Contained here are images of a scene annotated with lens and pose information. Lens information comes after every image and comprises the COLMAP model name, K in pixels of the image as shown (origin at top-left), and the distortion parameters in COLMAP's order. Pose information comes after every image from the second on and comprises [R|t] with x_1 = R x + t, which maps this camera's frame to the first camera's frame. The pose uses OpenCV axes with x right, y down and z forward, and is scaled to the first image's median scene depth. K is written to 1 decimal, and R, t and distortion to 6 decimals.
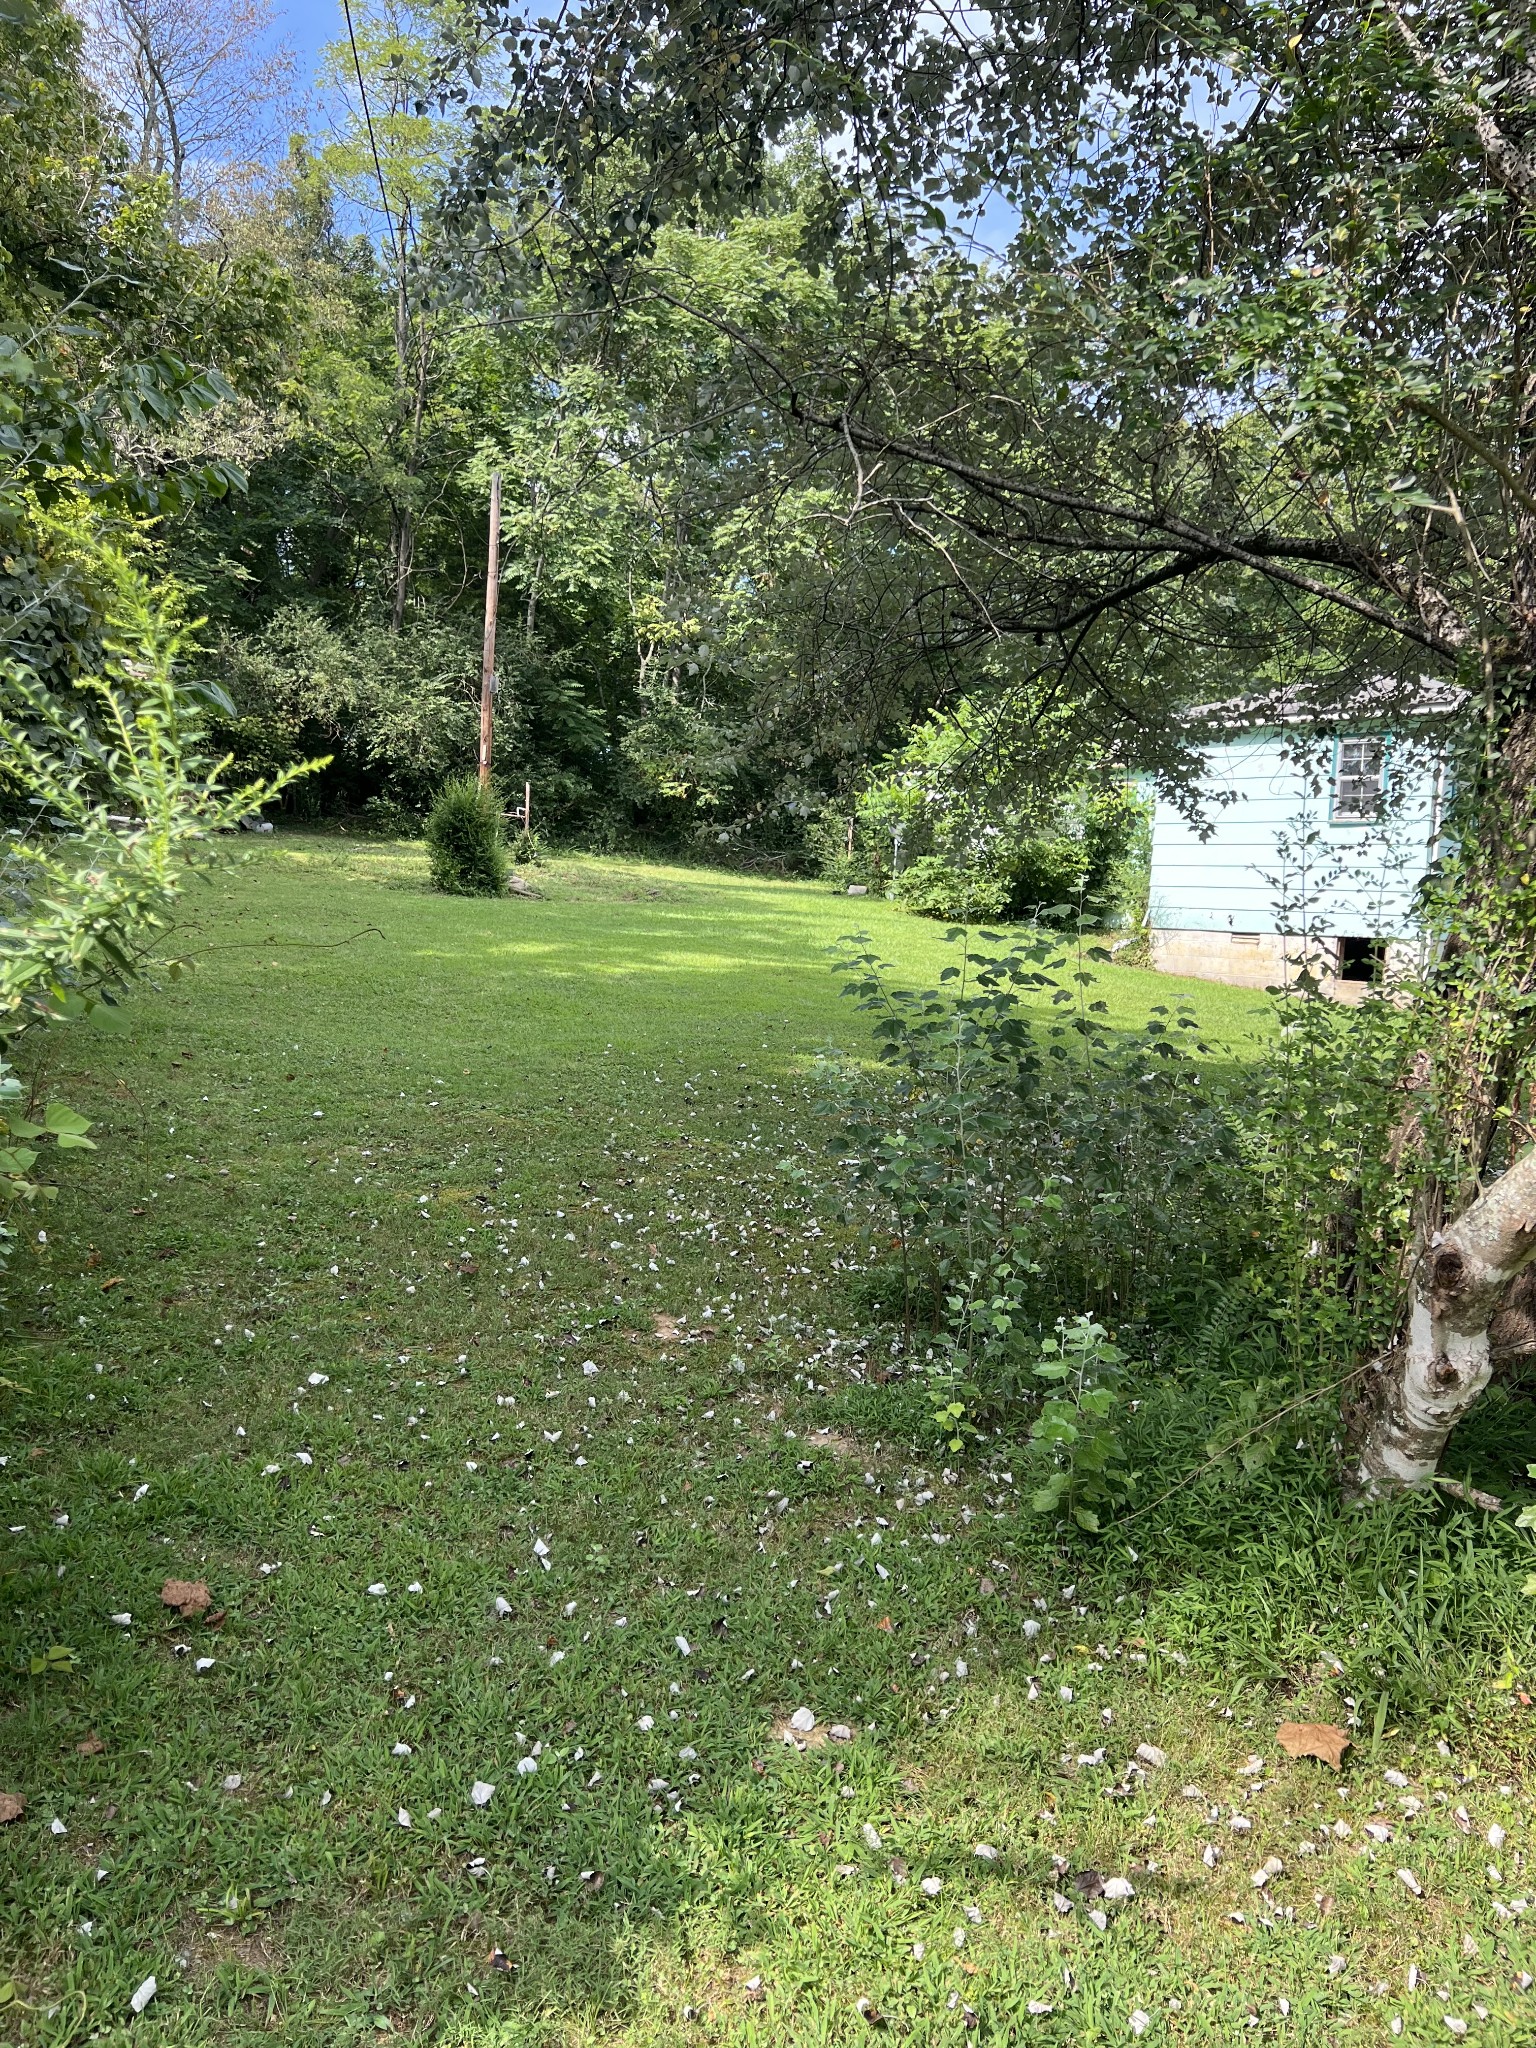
lens RADIAL K [[1465.8, 0, 737.5], [0, 1465.8, 1027.3], [0, 0, 1]] dist [0.007673, 0.000661]
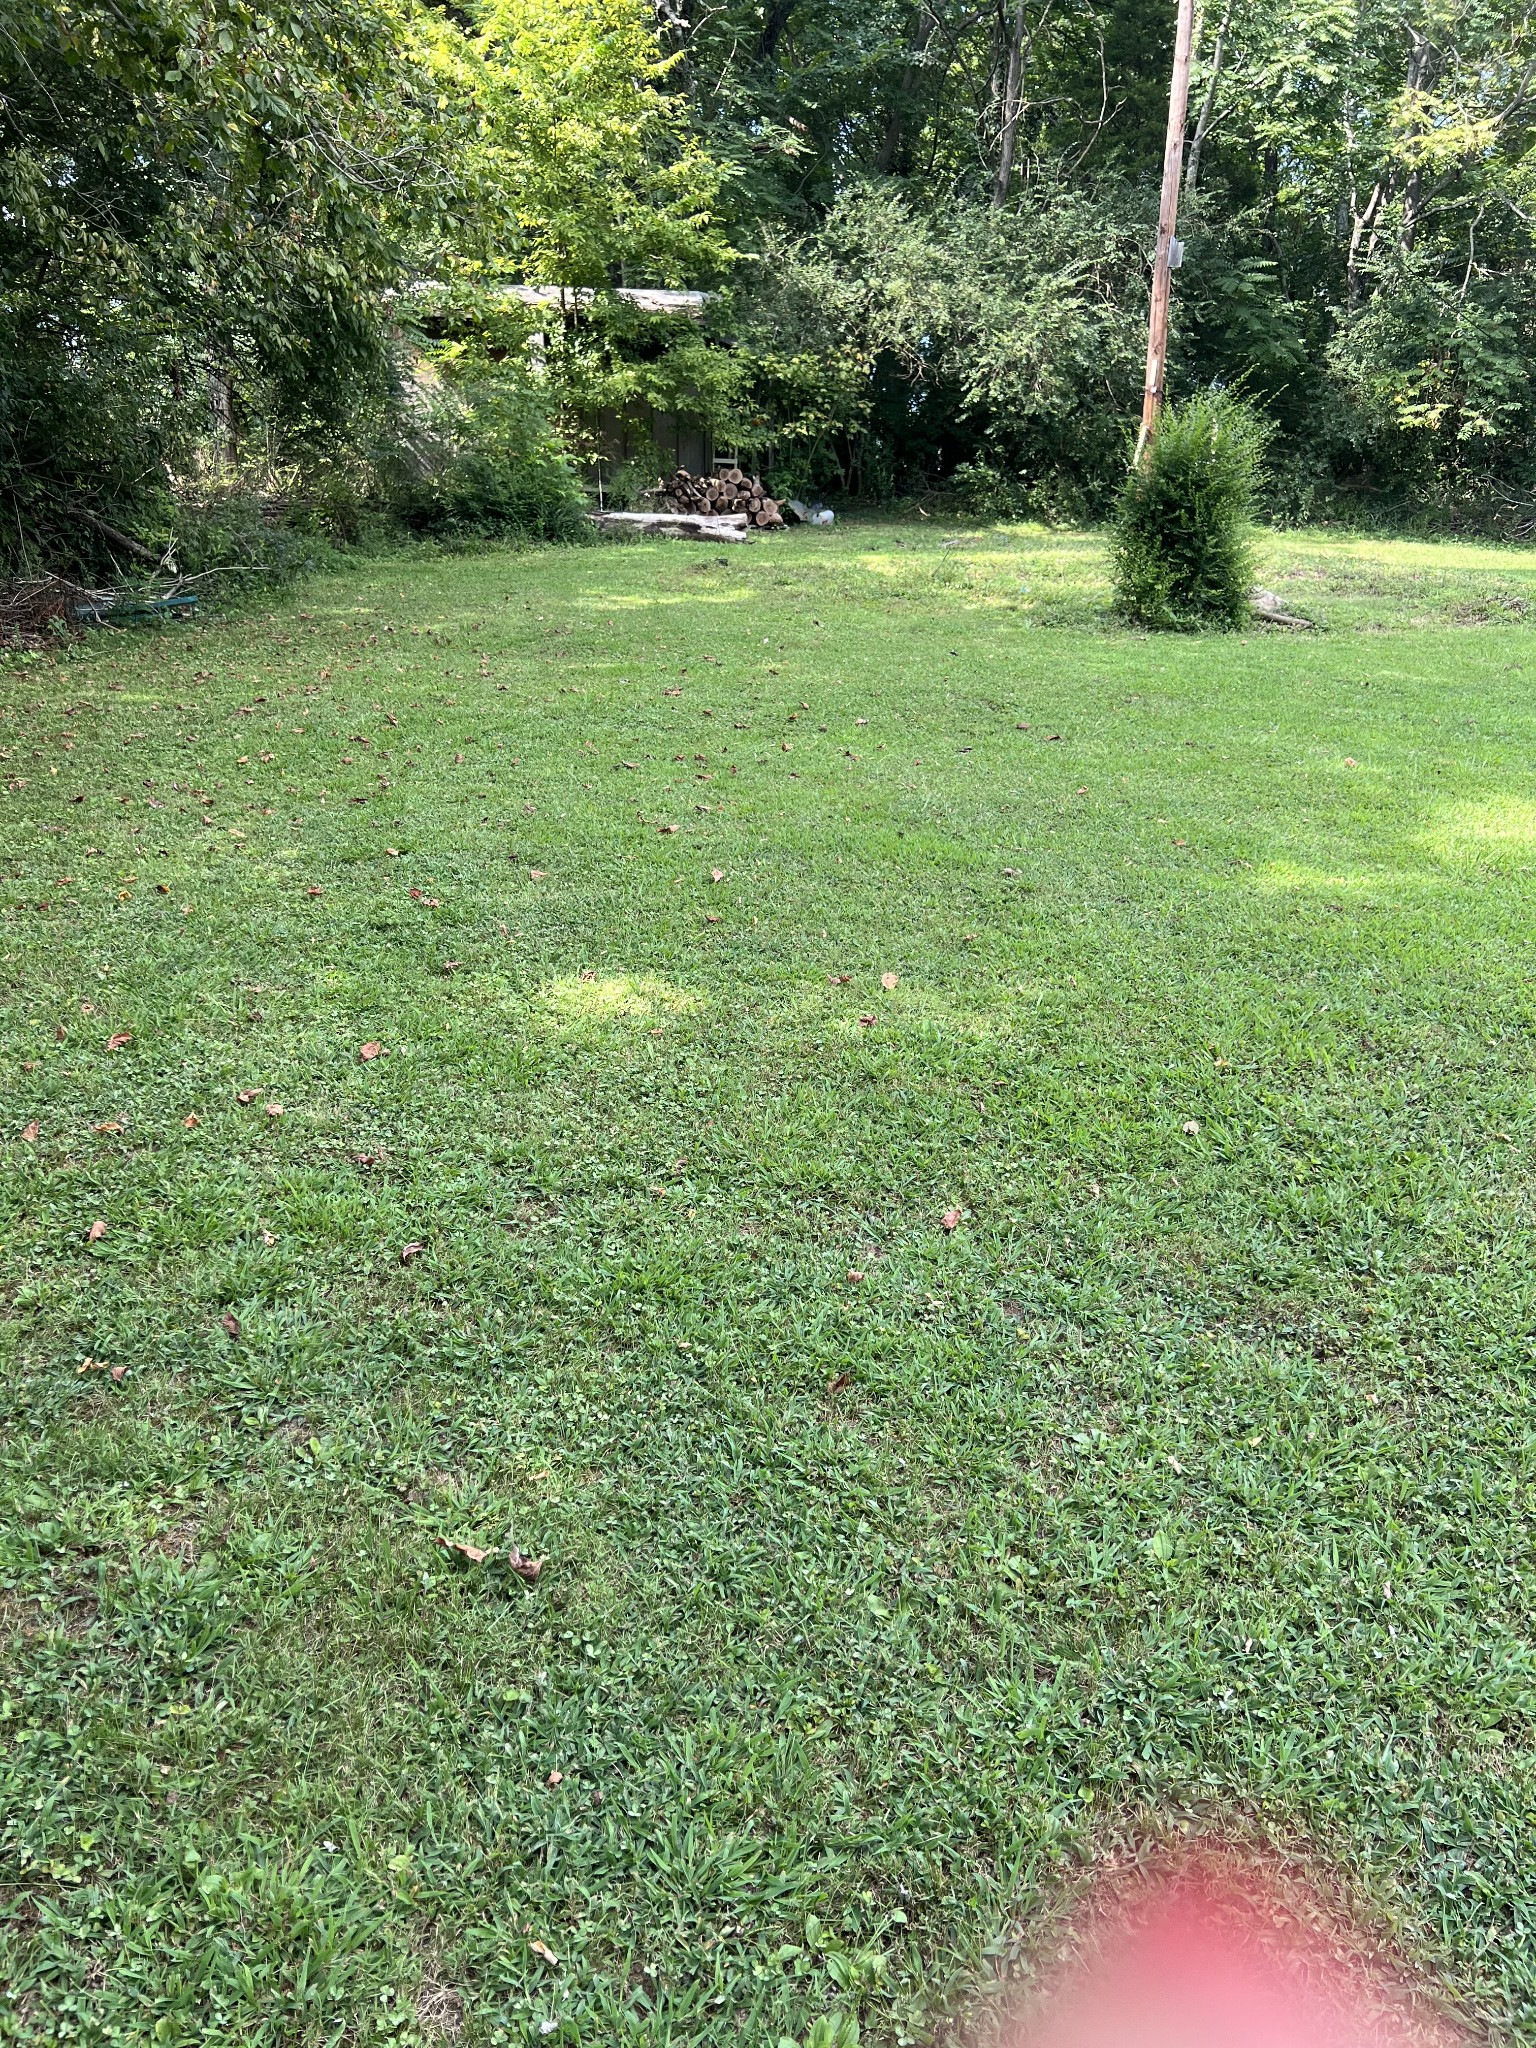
lens RADIAL K [[1465.8, 0, 737.5], [0, 1465.8, 1027.3], [0, 0, 1]] dist [0.007673, 0.000661]
pose [[0.934596, 0.061943, -0.350275, -0.087663], [0.012632, 0.978321, 0.206711, -0.038194], [0.355485, -0.197616, 0.913552, 0.259844]]
